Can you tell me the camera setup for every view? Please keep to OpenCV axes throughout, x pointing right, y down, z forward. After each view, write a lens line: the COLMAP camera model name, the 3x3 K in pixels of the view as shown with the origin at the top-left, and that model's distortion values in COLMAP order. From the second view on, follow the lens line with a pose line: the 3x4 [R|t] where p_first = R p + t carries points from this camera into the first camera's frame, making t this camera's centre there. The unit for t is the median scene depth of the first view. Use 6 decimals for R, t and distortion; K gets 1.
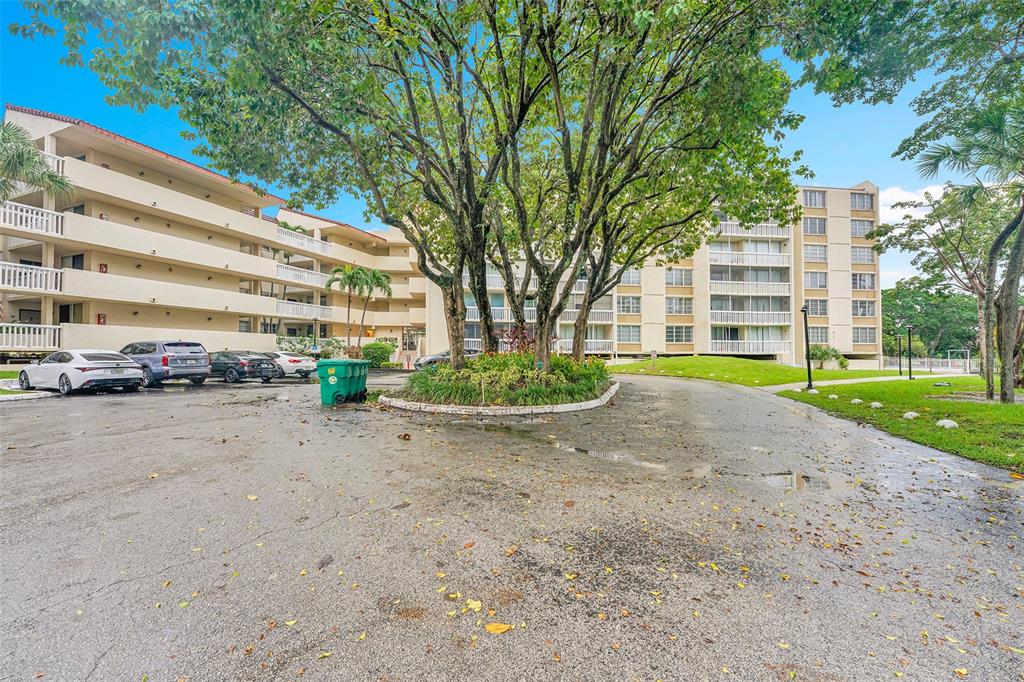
lens RADIAL K [[407.0, 0, 512.8], [0, 407.0, 343.8], [0, 0, 1]] dist [0.001245, 0.000246]
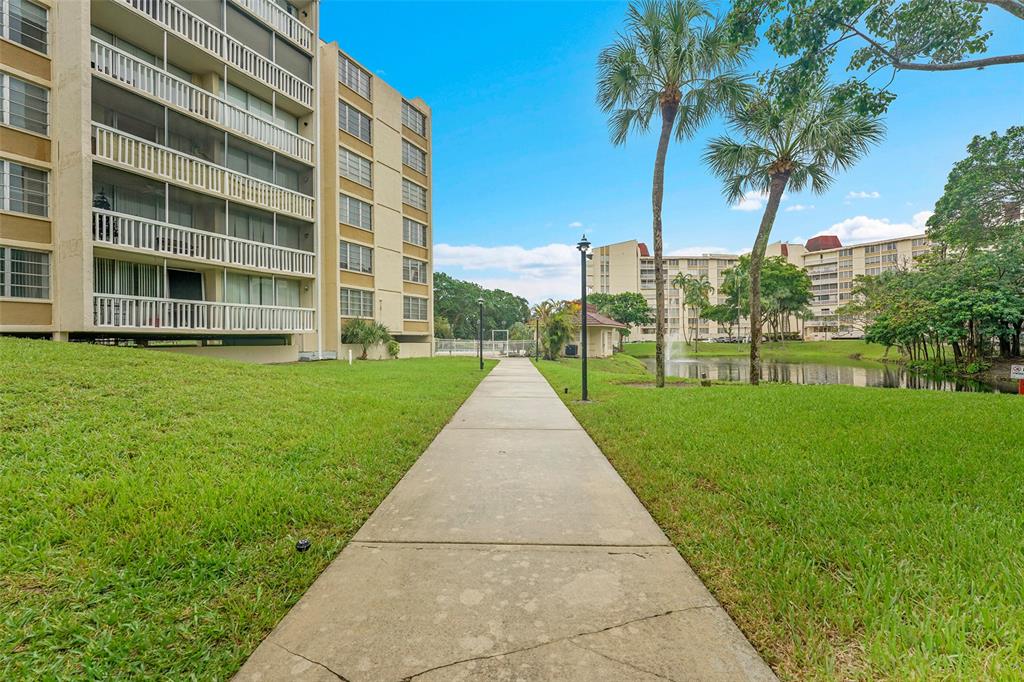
lens RADIAL K [[407.0, 0, 512.8], [0, 407.0, 343.8], [0, 0, 1]] dist [0.001245, 0.000246]
pose [[0.539741, -0.016596, 0.841668, 0.370627], [-0.015596, 0.999437, 0.029709, 0.017792], [-0.841687, -0.029162, 0.539178, 0.492517]]
